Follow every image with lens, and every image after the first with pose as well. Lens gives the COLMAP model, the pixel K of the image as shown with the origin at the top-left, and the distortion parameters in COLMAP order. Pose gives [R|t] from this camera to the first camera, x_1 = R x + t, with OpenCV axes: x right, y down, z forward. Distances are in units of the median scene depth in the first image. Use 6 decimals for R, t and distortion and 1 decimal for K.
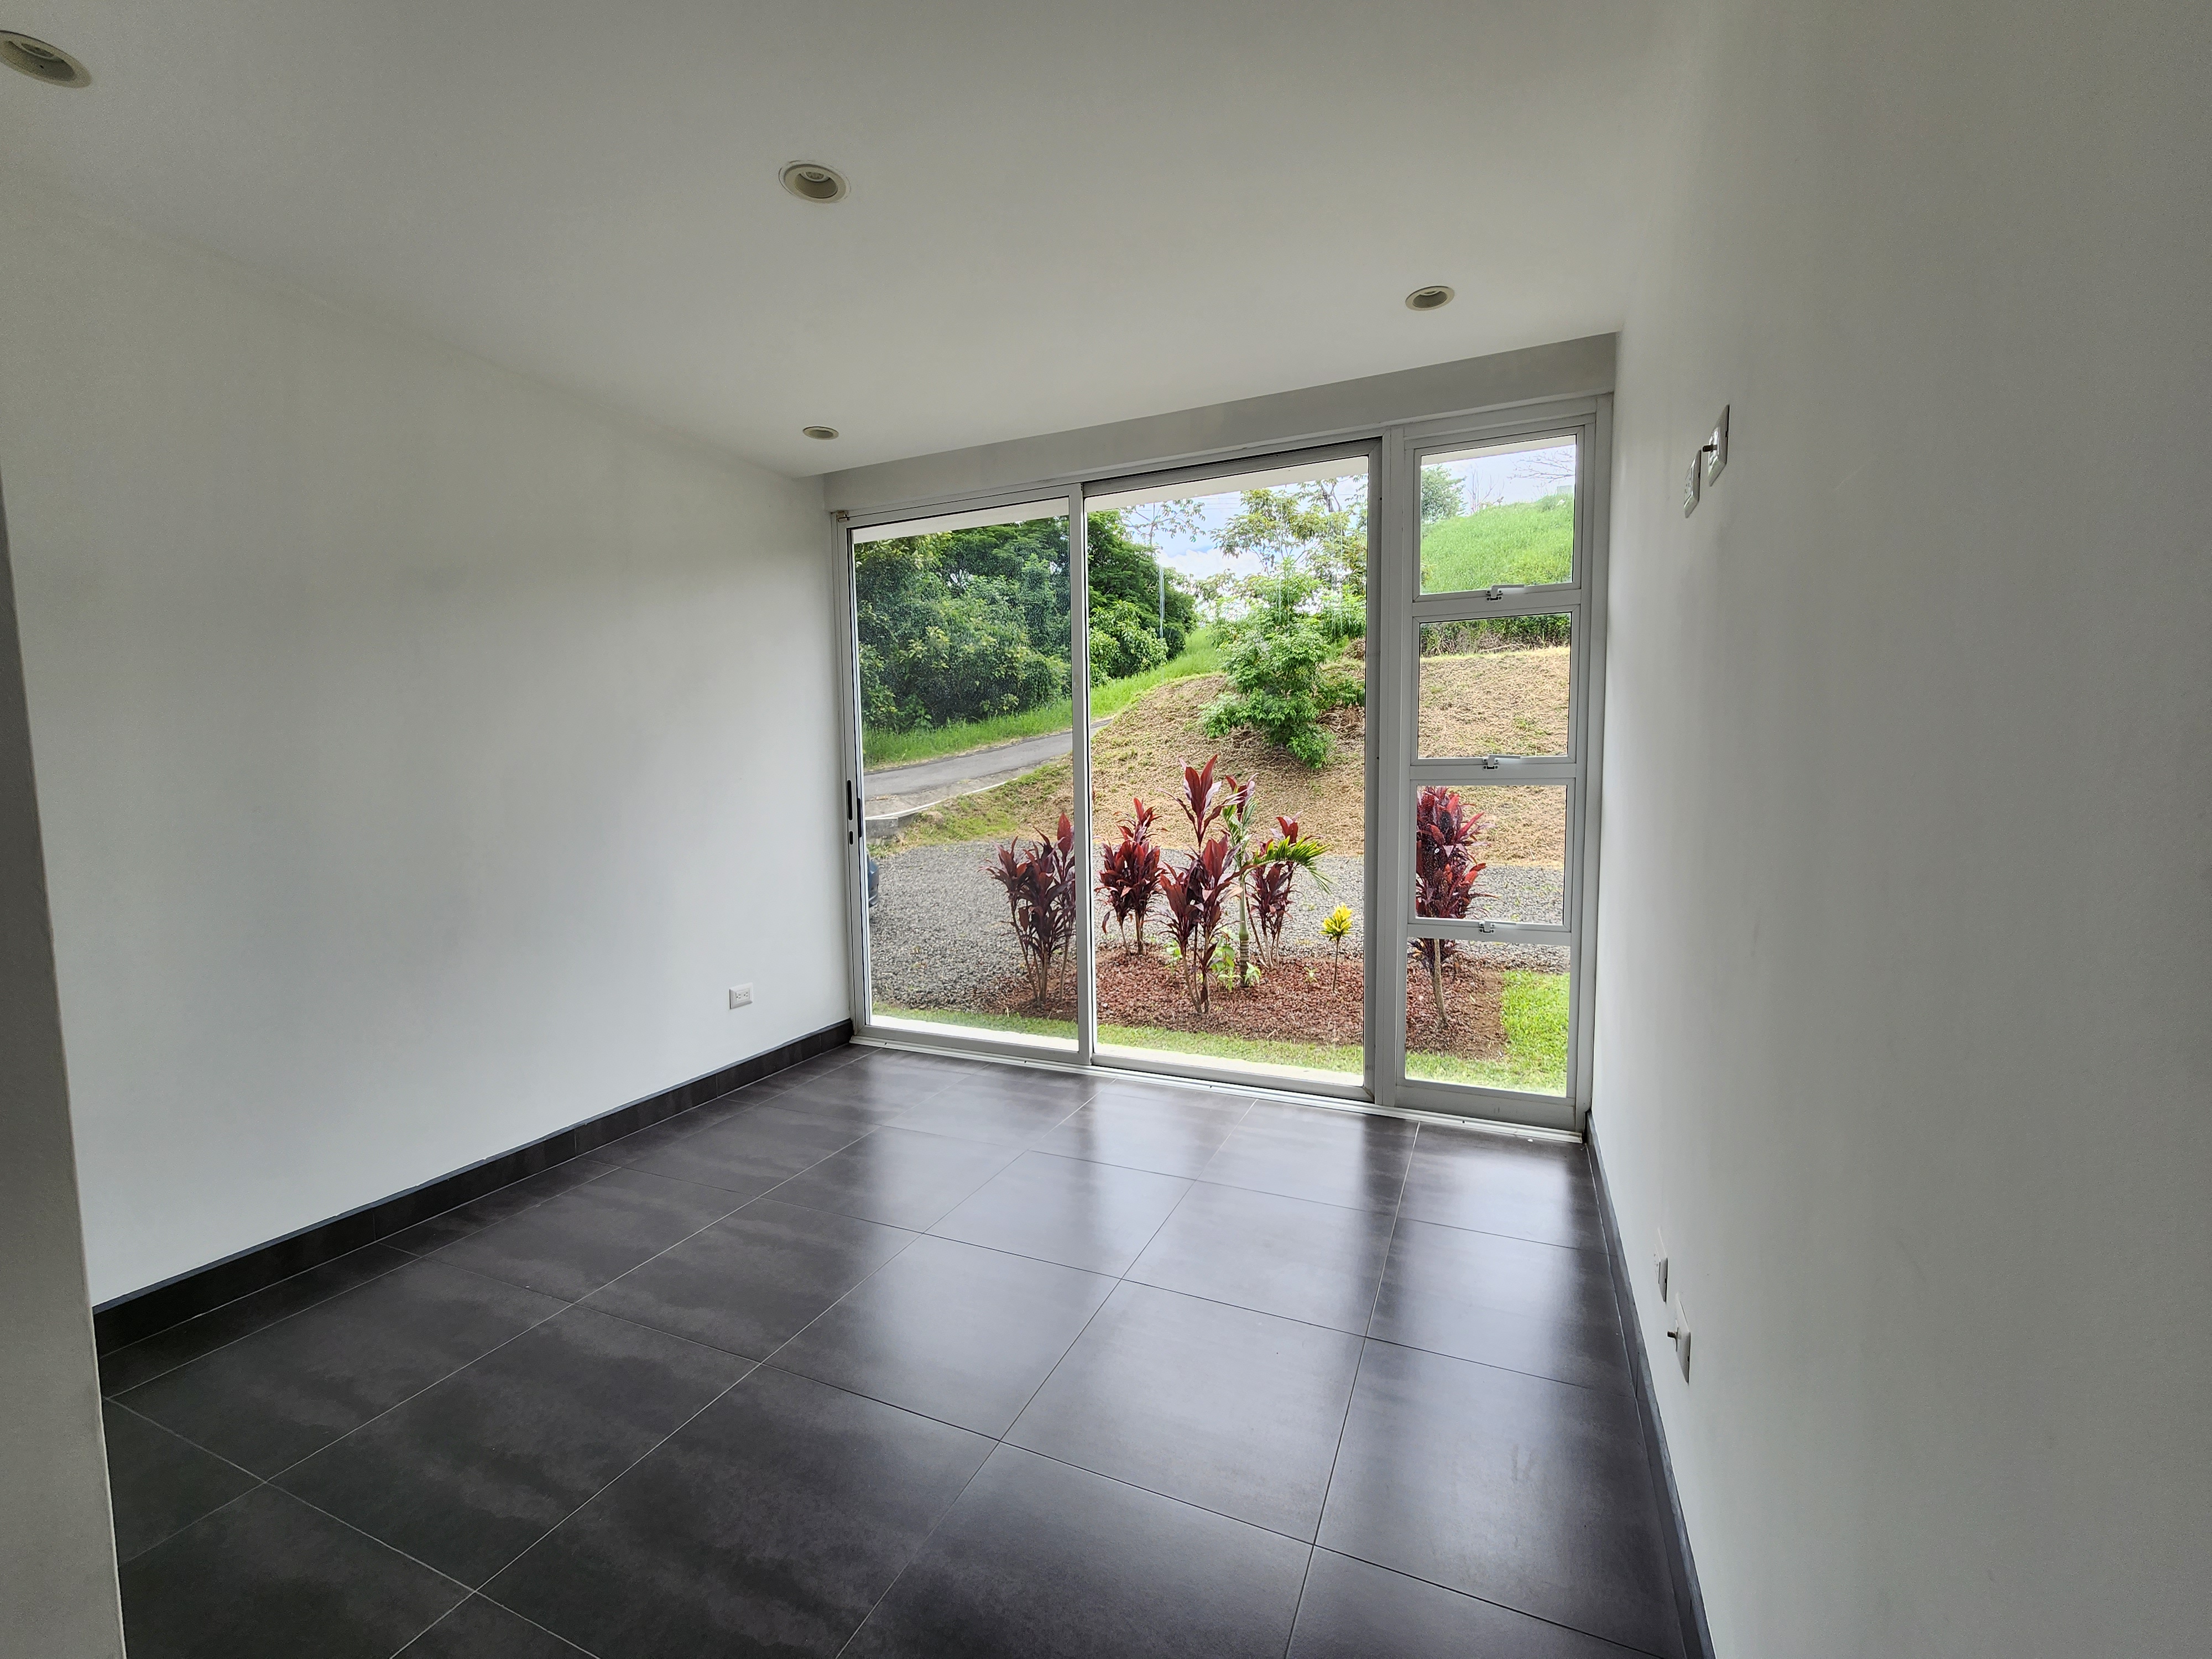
lens RADIAL K [[909.0, 0, 1106.0], [0, 909.0, 829.5], [0, 0, 1]] dist [-0.000076, 0.000172]
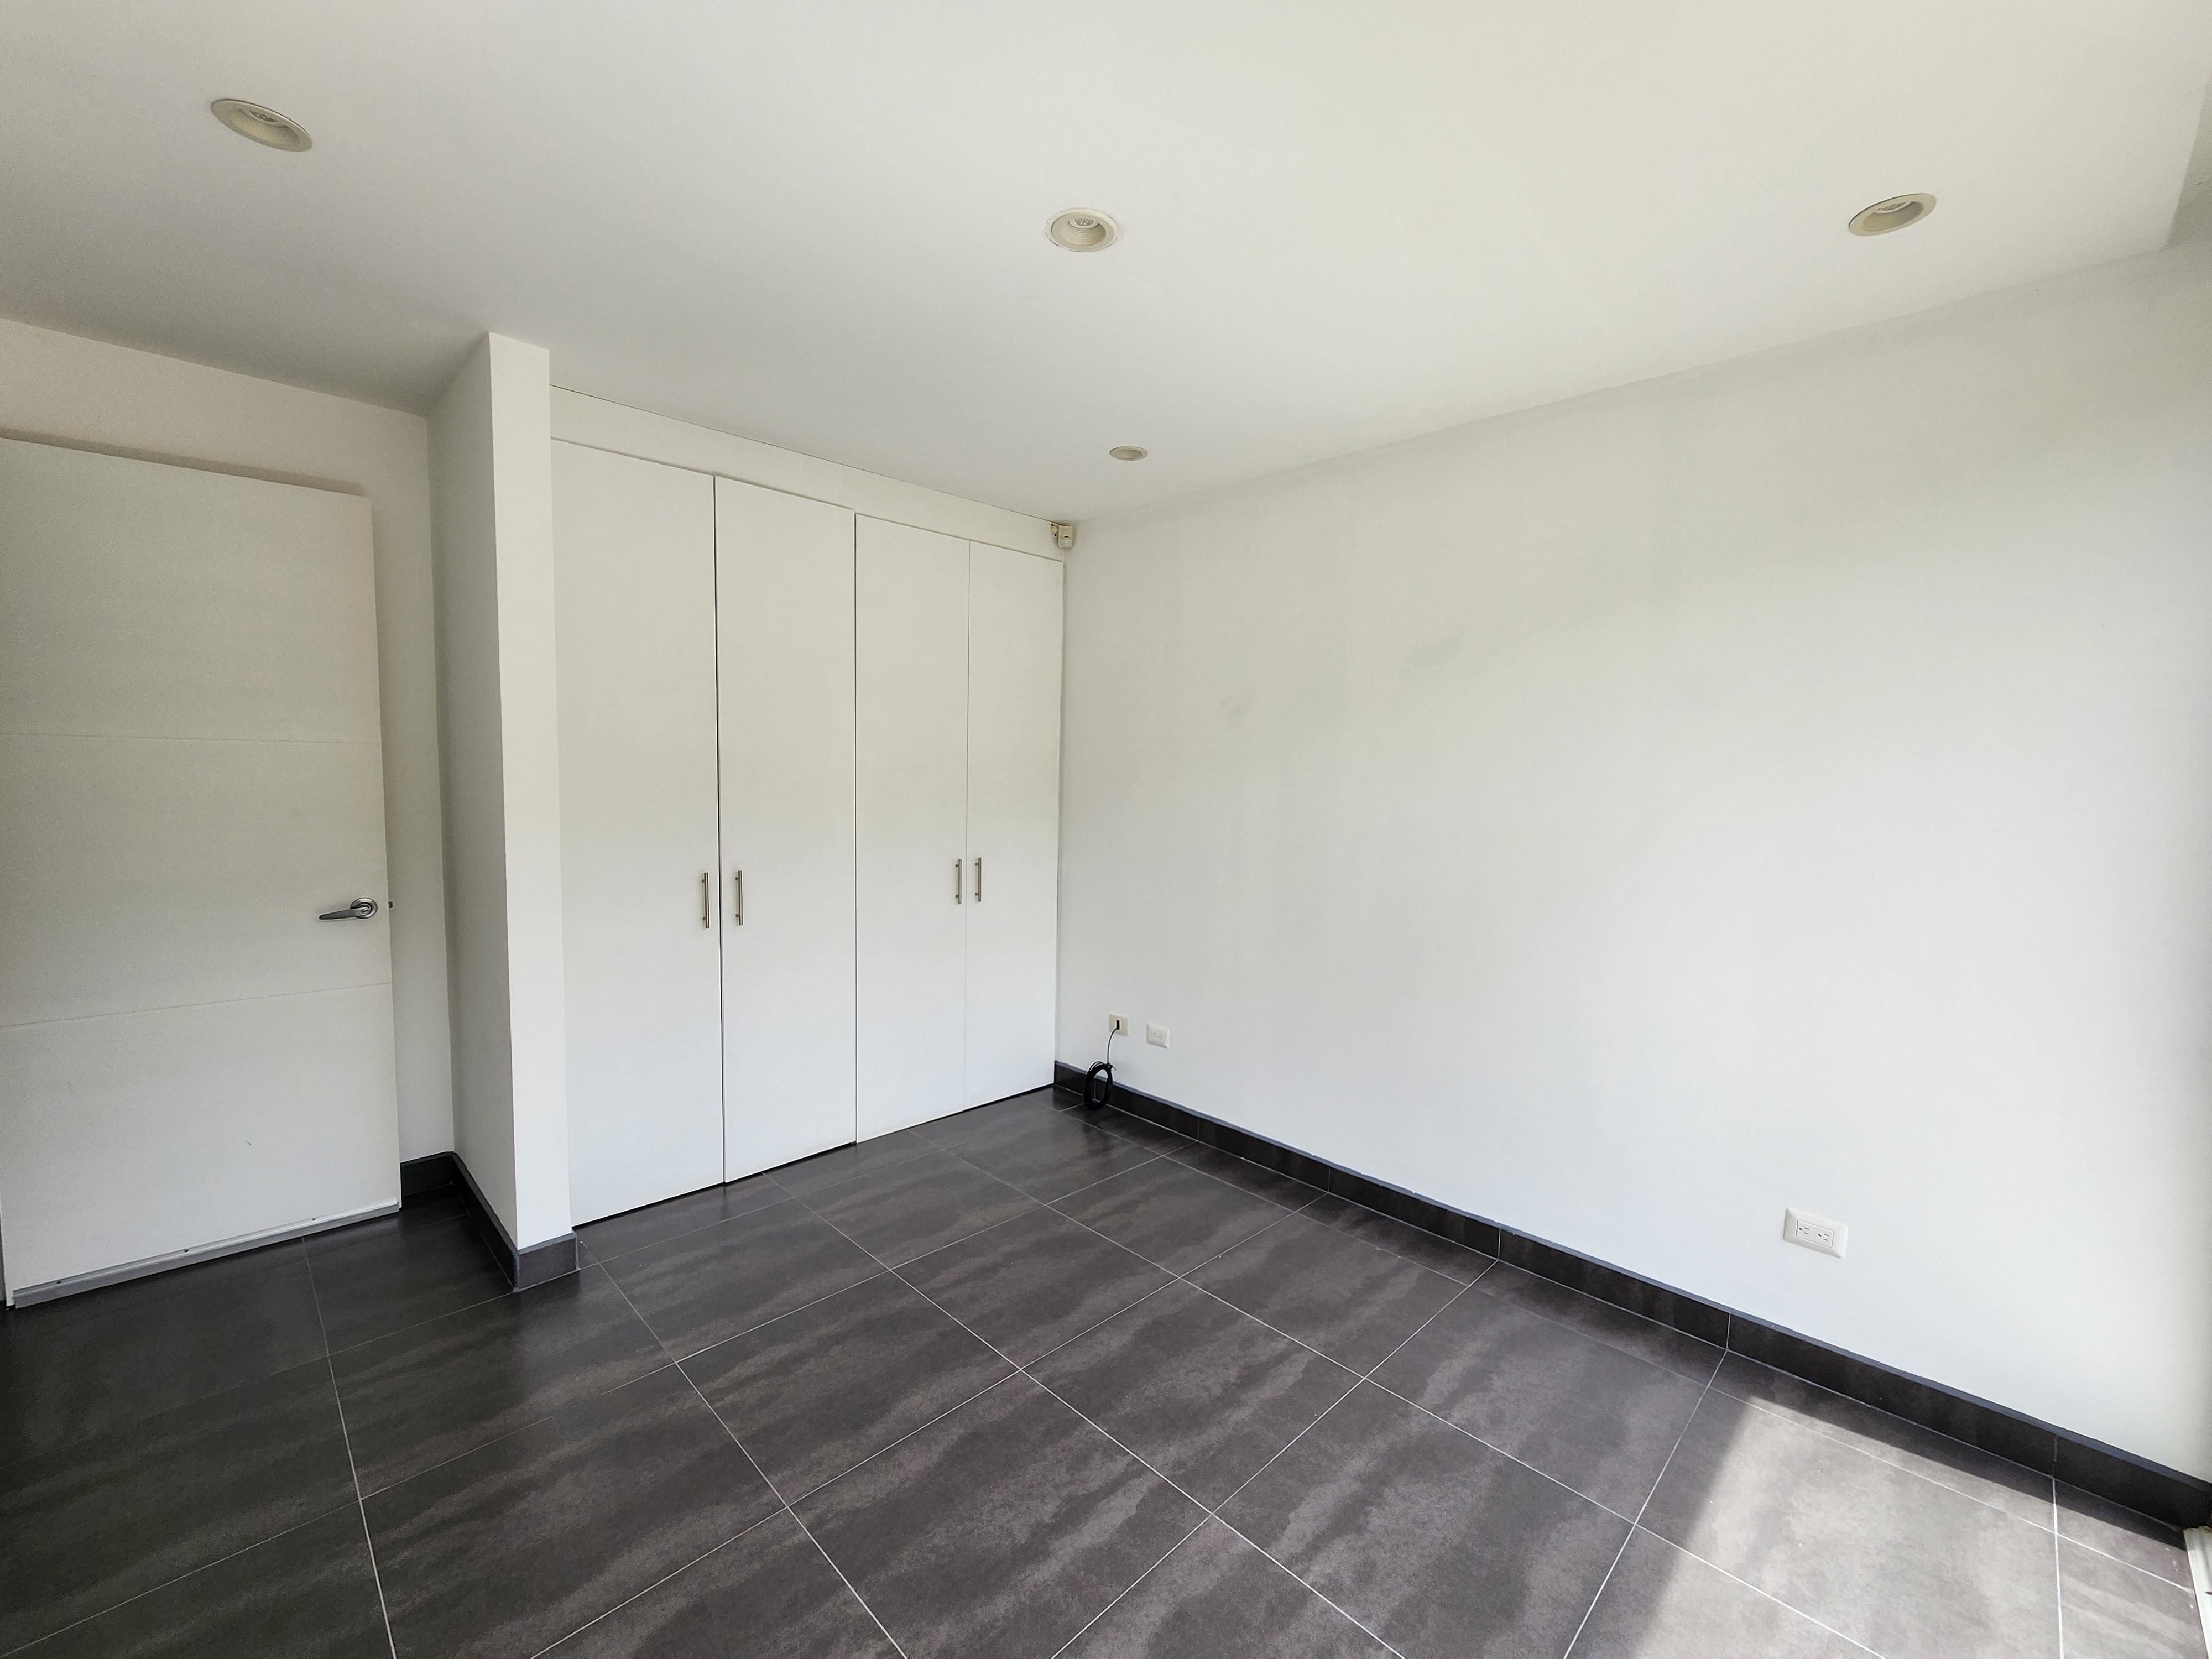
lens RADIAL K [[909.0, 0, 1106.0], [0, 909.0, 829.5], [0, 0, 1]] dist [-0.000076, 0.000172]
pose [[-0.367526, 0.061399, -0.927984, 0.418899], [-0.087791, 0.991072, 0.100343, -0.131310], [0.925860, 0.118348, -0.358855, 1.063189]]
